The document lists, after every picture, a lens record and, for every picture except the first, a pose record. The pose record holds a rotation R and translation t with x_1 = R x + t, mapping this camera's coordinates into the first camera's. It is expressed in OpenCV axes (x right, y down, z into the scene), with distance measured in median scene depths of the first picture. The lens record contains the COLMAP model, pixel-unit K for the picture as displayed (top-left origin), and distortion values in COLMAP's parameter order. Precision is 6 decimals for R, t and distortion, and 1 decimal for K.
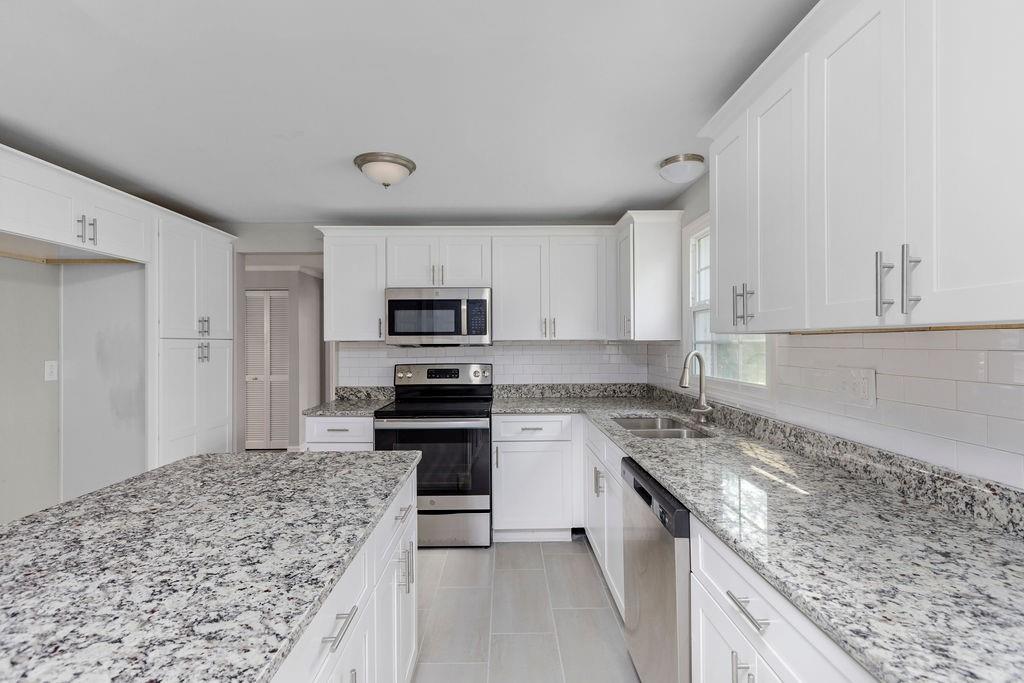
lens RADIAL K [[462.3, 0, 511.5], [0, 462.3, 341.5], [0, 0, 1]] dist [0.000774, -0.000117]
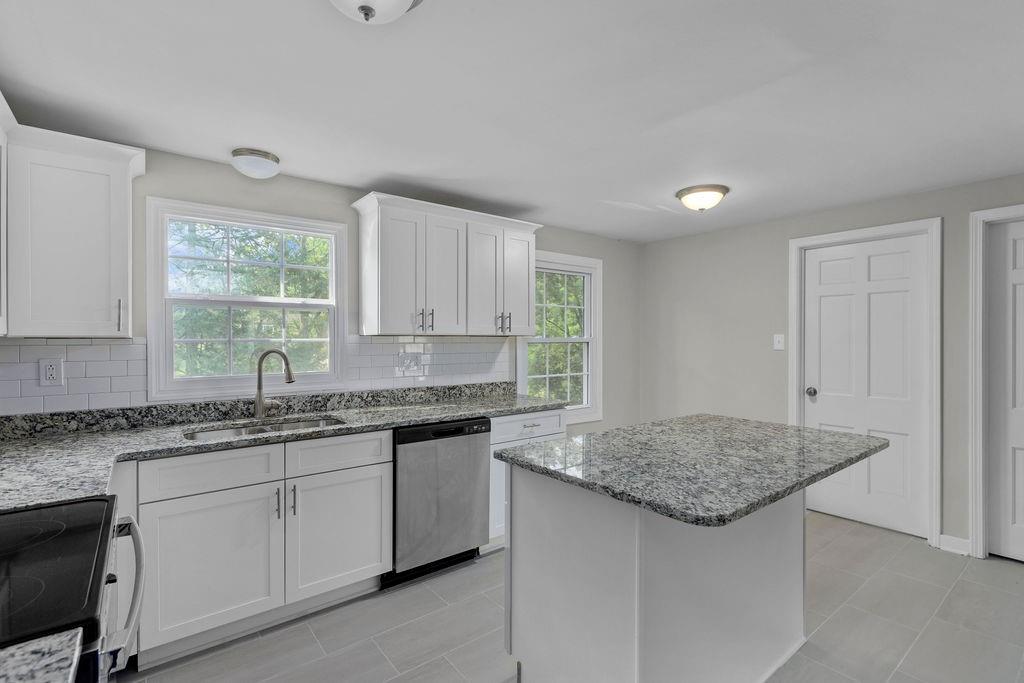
lens RADIAL K [[476.1, 0, 501.1], [0, 476.1, 341.8], [0, 0, 1]] dist [0.005708, 0.000046]
pose [[-0.592807, 0.001010, 0.805344, -0.654950], [0.001649, 0.999999, -0.000040, 0.004489], [-0.805343, 0.001304, -0.592808, 1.023913]]
